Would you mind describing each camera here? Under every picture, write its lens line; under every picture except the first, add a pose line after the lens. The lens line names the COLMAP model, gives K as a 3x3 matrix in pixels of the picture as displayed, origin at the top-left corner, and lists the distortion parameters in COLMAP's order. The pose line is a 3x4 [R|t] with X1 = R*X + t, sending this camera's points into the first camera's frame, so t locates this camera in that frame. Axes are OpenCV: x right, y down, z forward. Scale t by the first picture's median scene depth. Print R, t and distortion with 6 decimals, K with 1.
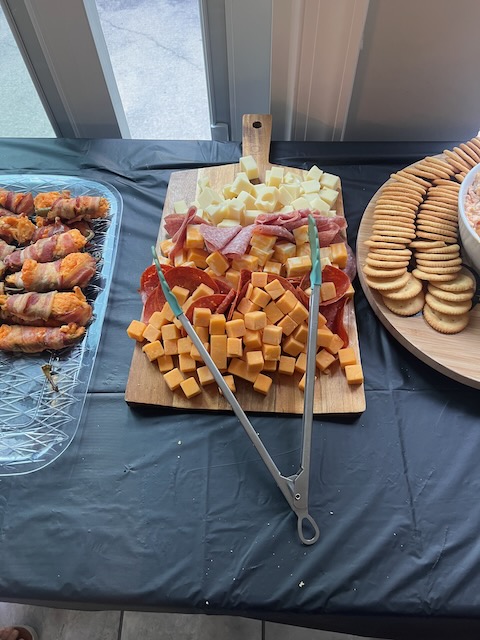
lens RADIAL K [[508.5, 0, 241.8], [0, 508.5, 321.2], [0, 0, 1]] dist [0.043791, -0.103508]
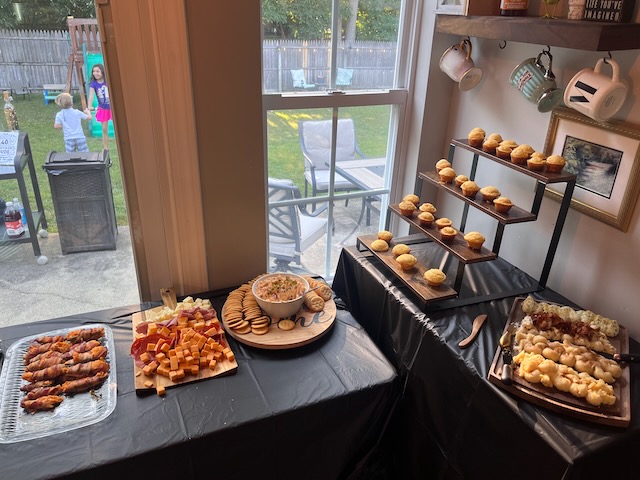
lens RADIAL K [[508.5, 0, 320.1], [0, 508.5, 240.3], [0, 0, 1]] dist [0.043791, -0.103508]
pose [[0.909773, -0.131096, 0.393861, -0.275043], [0.329572, 0.804984, -0.493338, 0.968046], [-0.252377, 0.578631, 0.775559, -1.307302]]
